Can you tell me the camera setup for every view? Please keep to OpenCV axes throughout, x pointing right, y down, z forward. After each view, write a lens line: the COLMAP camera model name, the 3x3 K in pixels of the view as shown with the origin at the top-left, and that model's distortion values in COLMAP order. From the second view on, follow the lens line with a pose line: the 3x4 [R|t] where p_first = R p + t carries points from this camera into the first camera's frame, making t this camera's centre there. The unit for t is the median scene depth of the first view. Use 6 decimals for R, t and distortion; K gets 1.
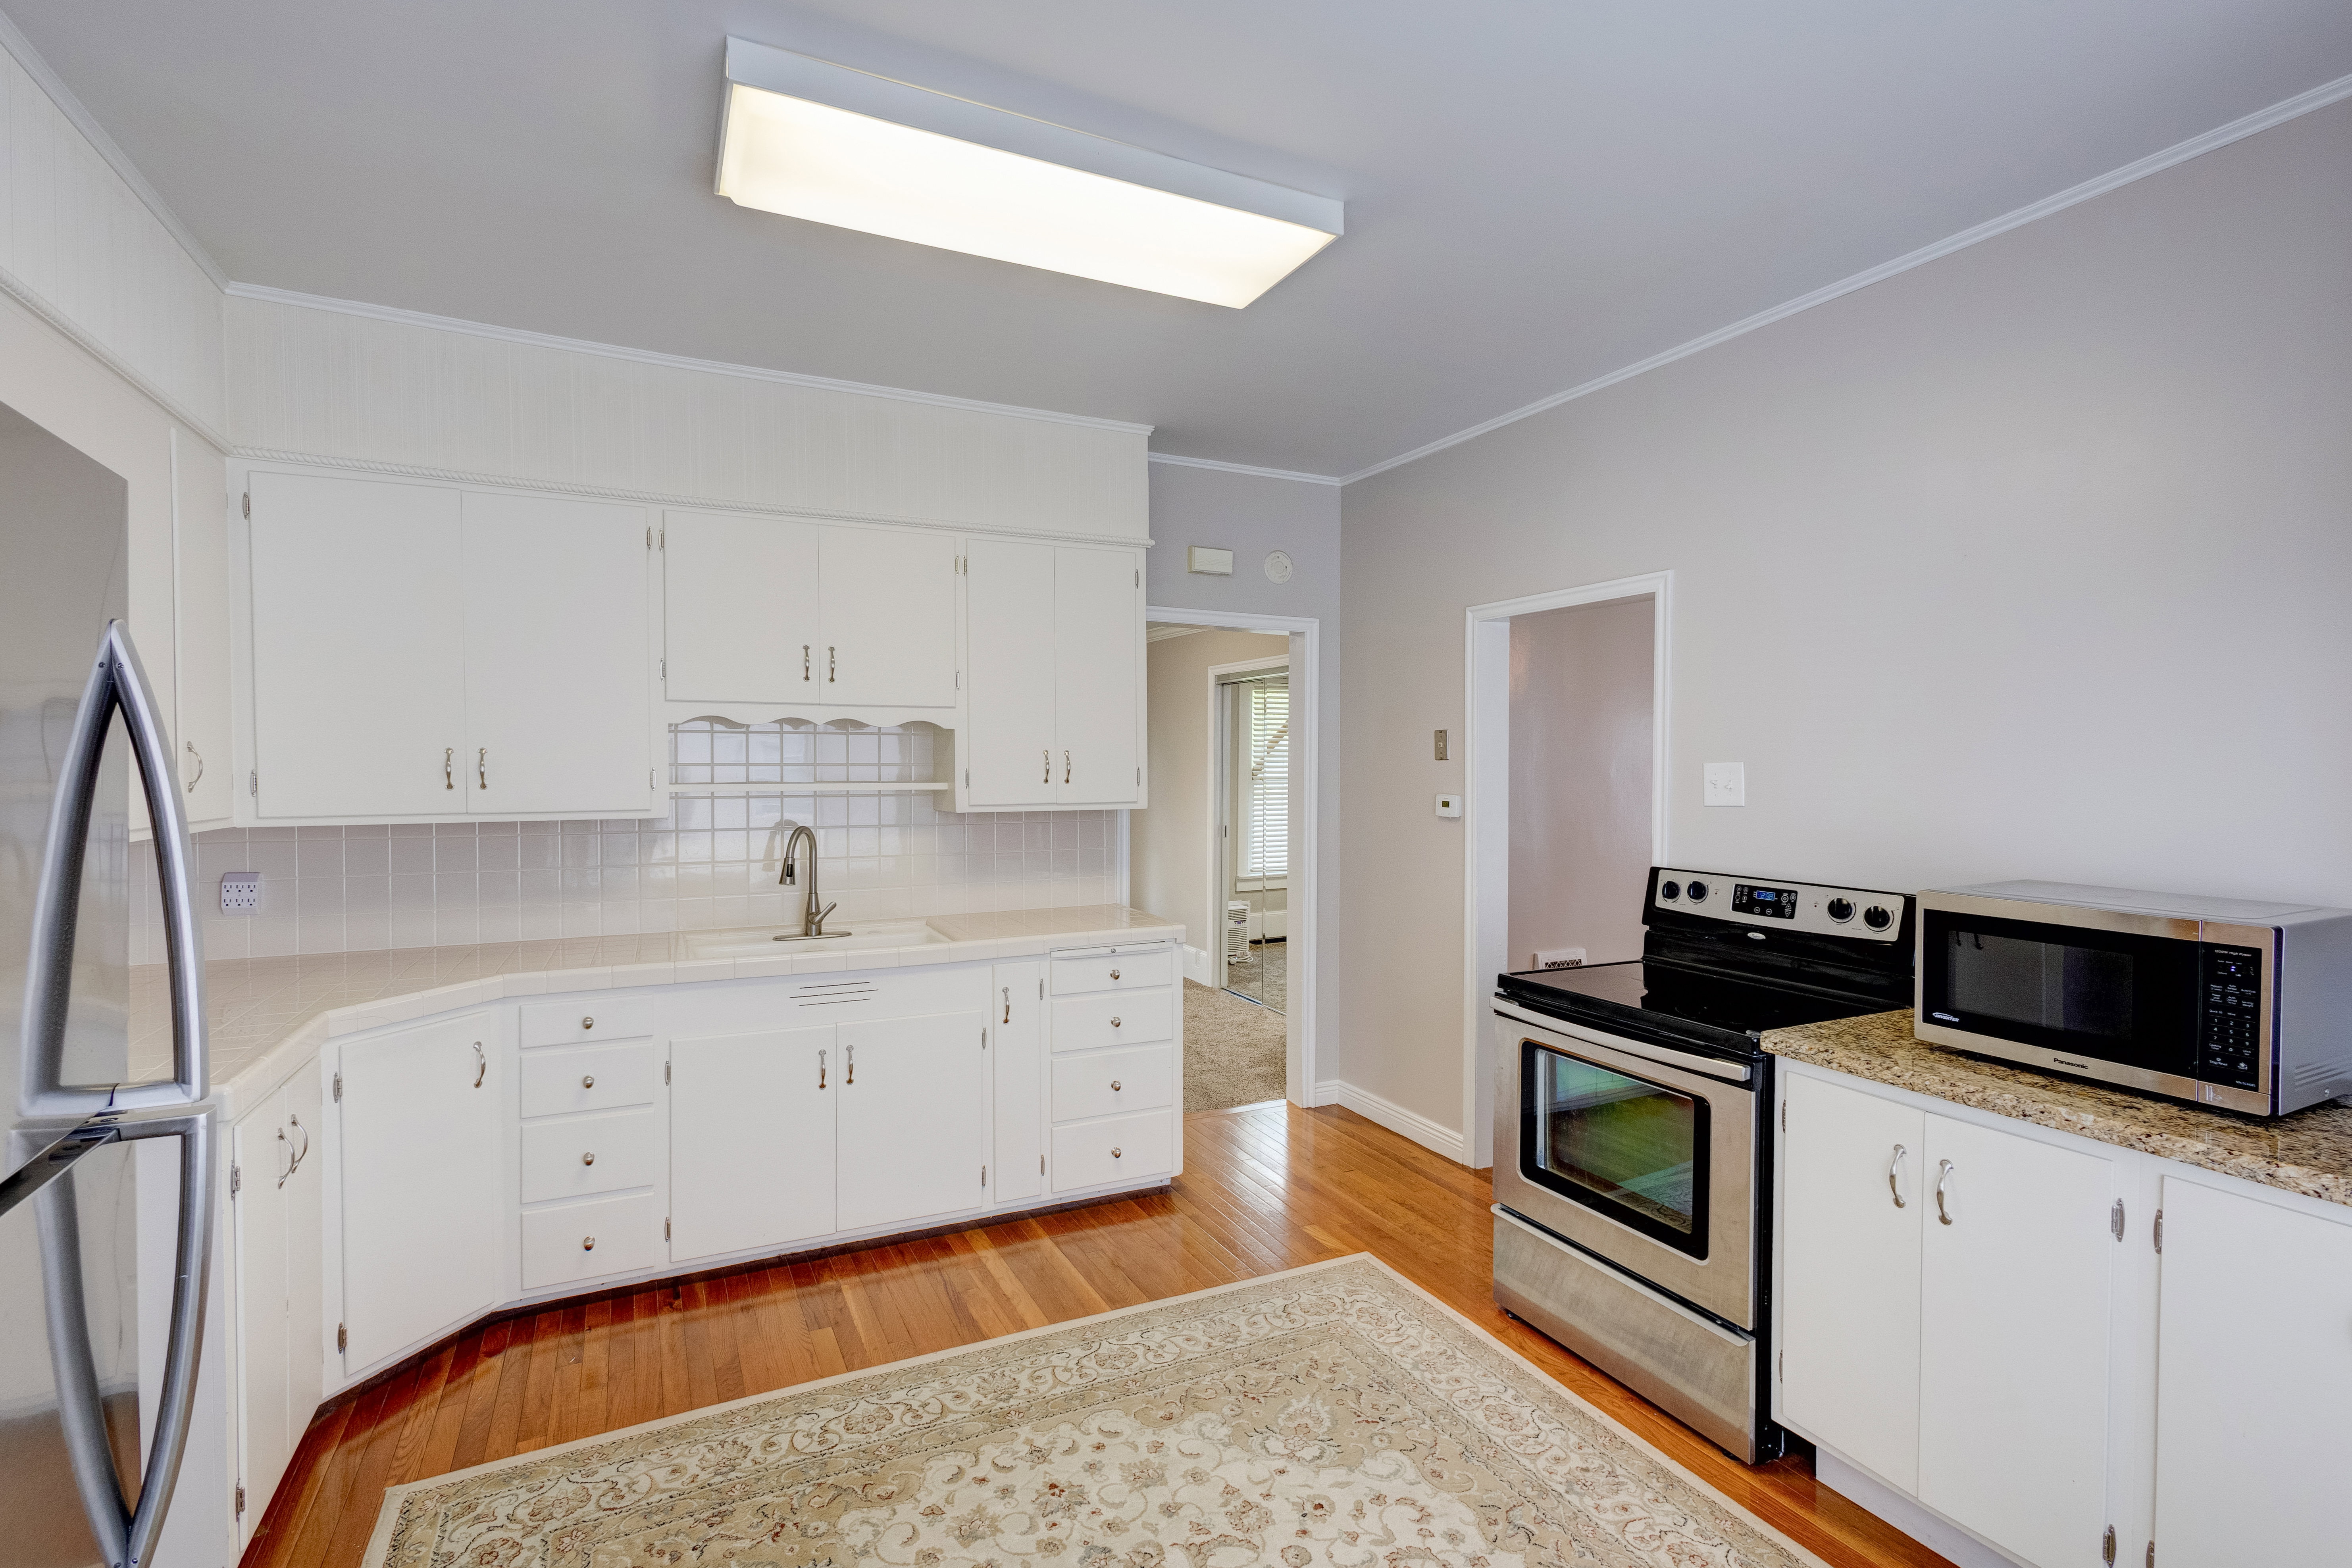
lens RADIAL K [[1090.4, 0, 1178.5], [0, 1090.4, 781.1], [0, 0, 1]] dist [0.002410, 0.000012]
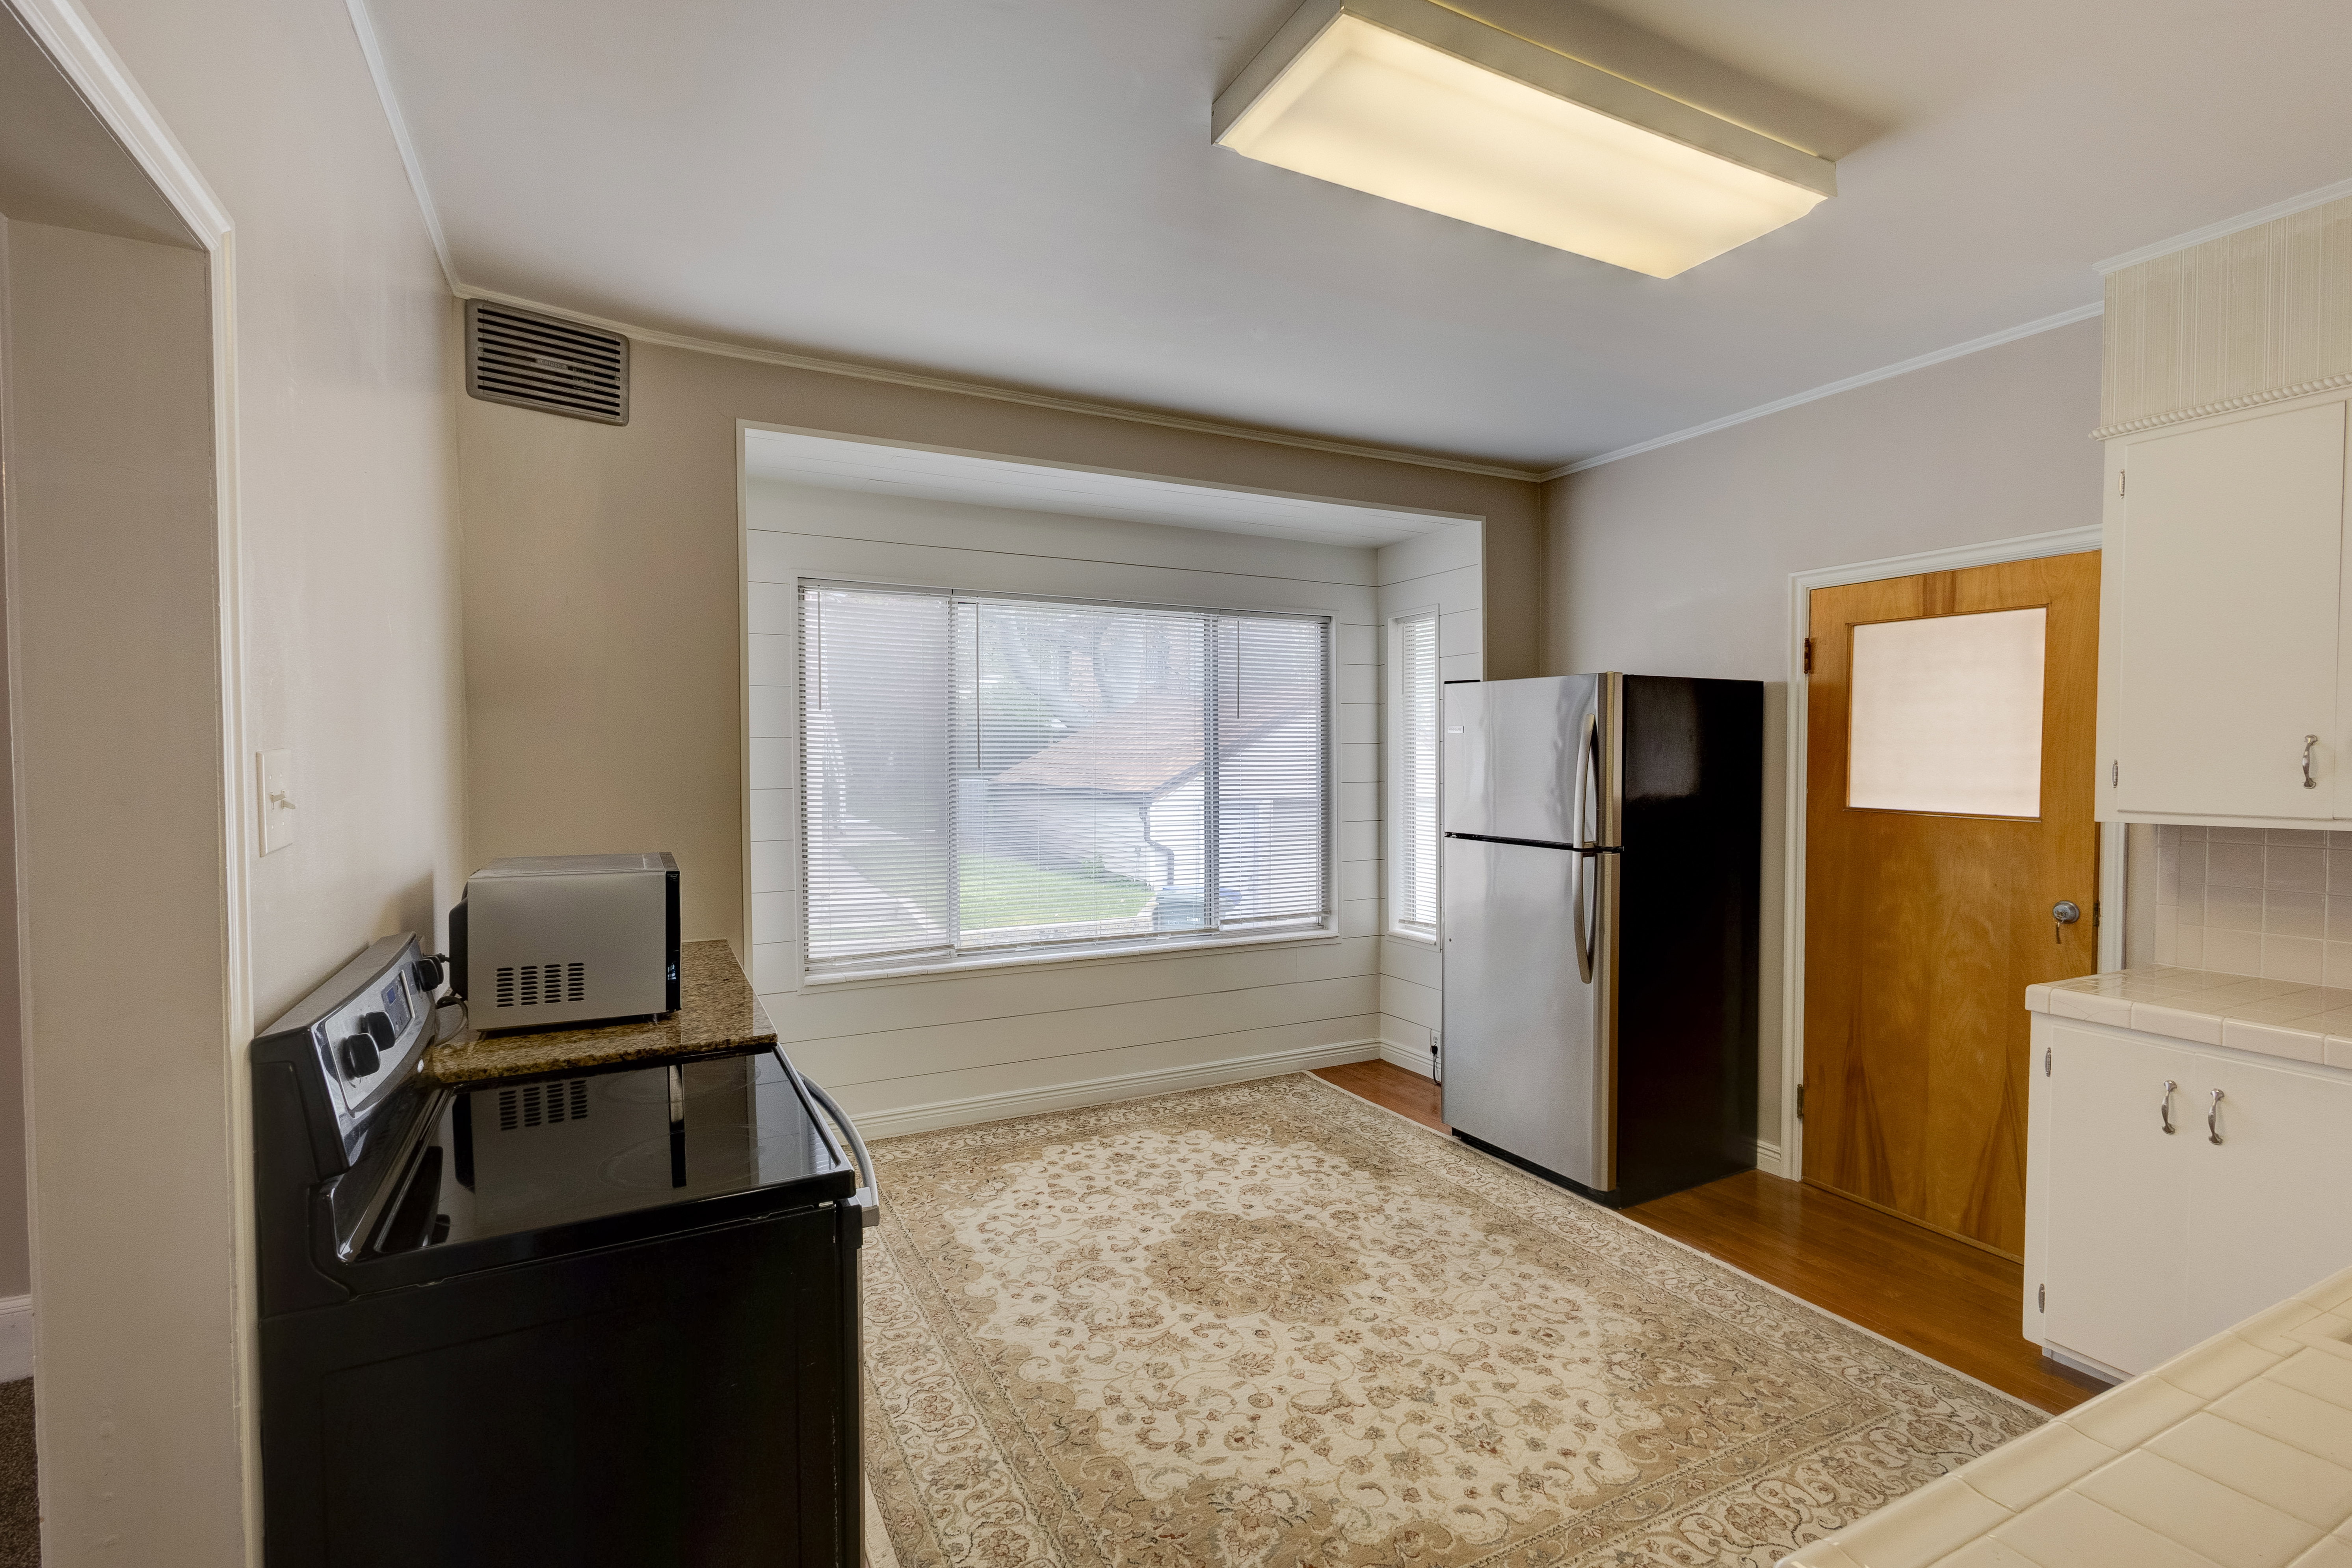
lens RADIAL K [[1090.5, 0, 1178.5], [0, 1090.5, 781.1], [0, 0, 1]] dist [0.002410, 0.000012]
pose [[-0.999831, -0.001011, -0.018332, 0.206020], [-0.001906, 0.998804, 0.048862, -0.039622], [0.018261, 0.048889, -0.998637, 2.022193]]
